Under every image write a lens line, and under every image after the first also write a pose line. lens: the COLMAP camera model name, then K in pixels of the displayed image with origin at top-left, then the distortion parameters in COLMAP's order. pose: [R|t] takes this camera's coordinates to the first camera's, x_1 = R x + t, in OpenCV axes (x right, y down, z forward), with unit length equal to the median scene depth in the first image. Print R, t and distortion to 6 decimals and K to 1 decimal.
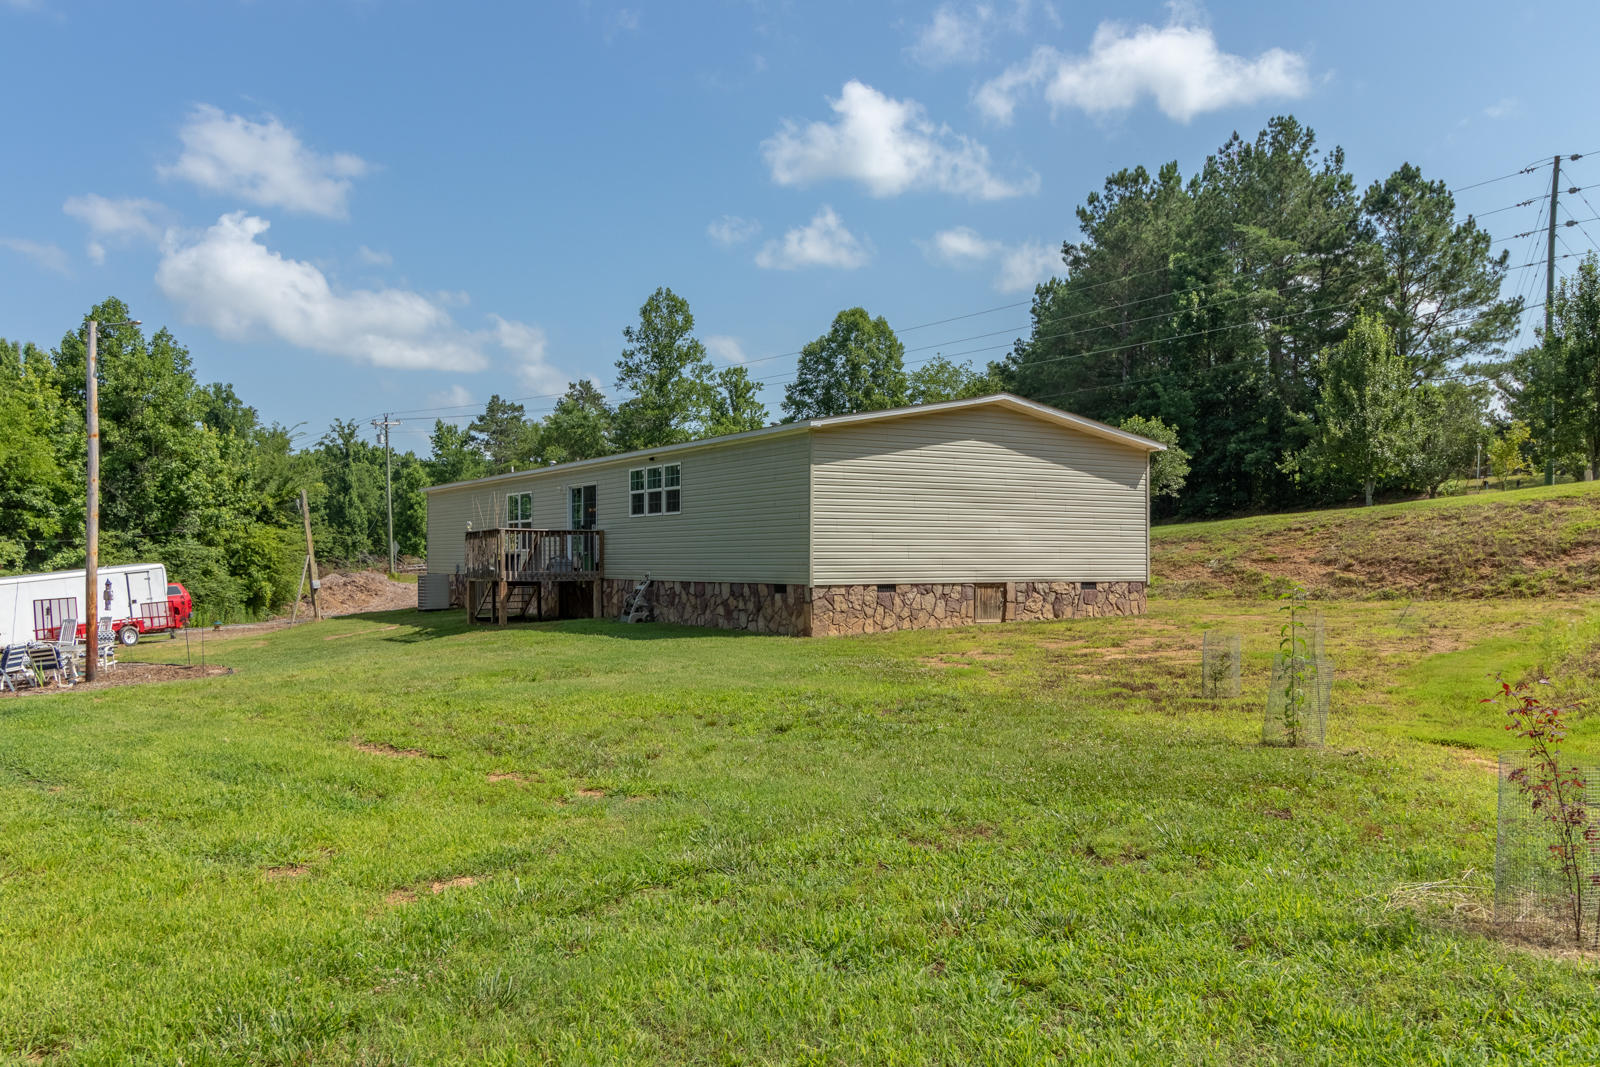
lens RADIAL K [[1250.7, 0, 800.0], [0, 1250.7, 533.5], [0, 0, 1]] dist [-0.005862, -0.003114]
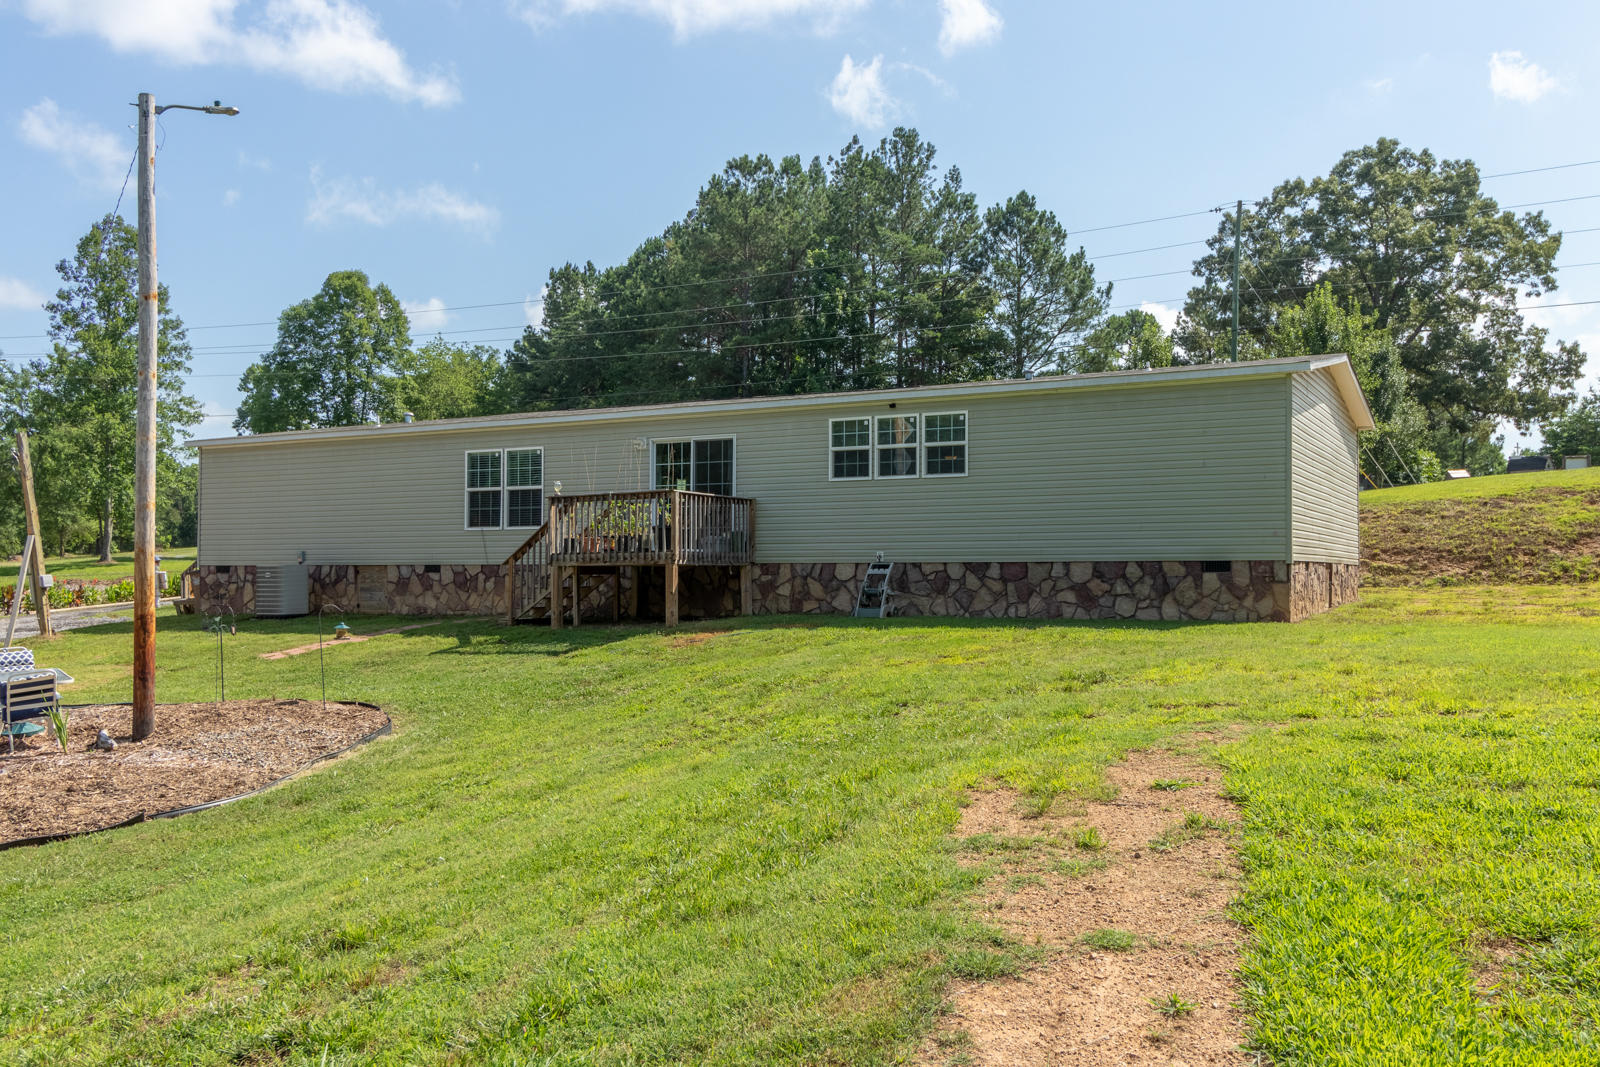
lens RADIAL K [[1307.7, 0, 800.0], [0, 1307.7, 533.5], [0, 0, 1]] dist [-0.008019, -0.011092]
pose [[0.864173, 0.017375, 0.502895, -0.512375], [-0.012163, 0.999833, -0.013642, 0.027899], [-0.503048, 0.005672, 0.864240, 0.294742]]
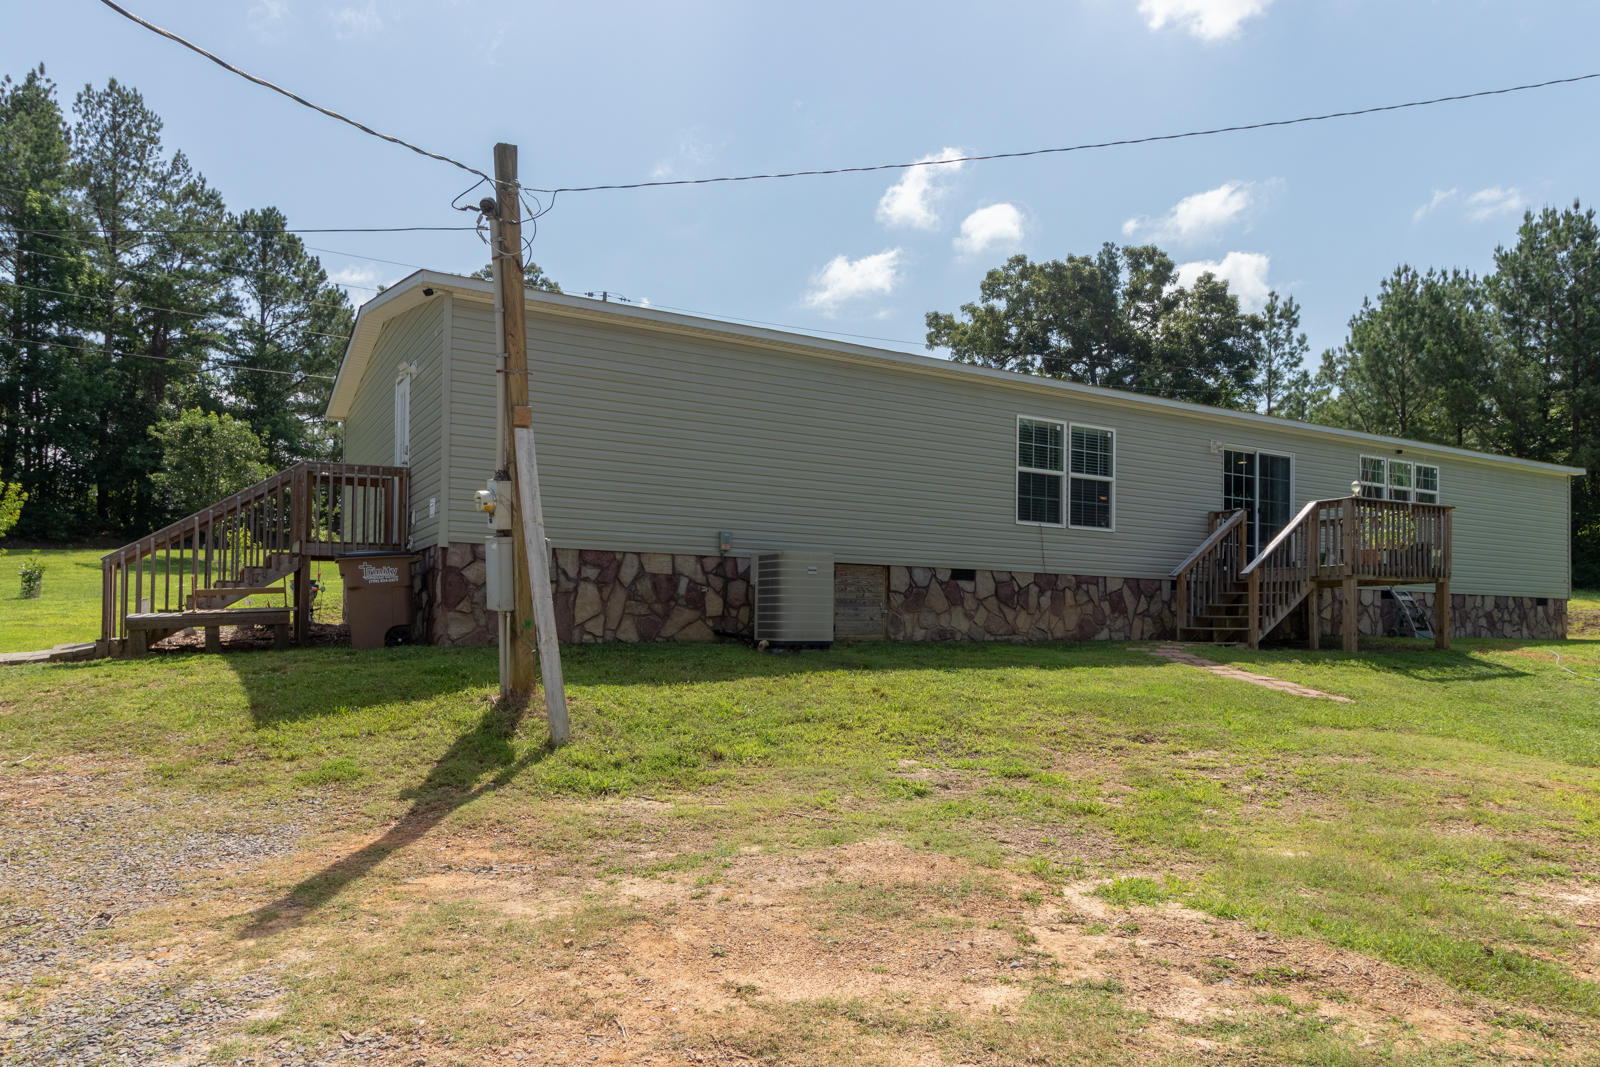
lens RADIAL K [[1041.6, 0, 799.1], [0, 1041.6, 562.2], [0, 0, 1]] dist [-0.041667, -0.001387]
pose [[0.082386, 0.047472, 0.995469, -0.771394], [-0.047750, 0.997906, -0.043637, 0.061427], [-0.995456, -0.043939, 0.084480, 1.209870]]
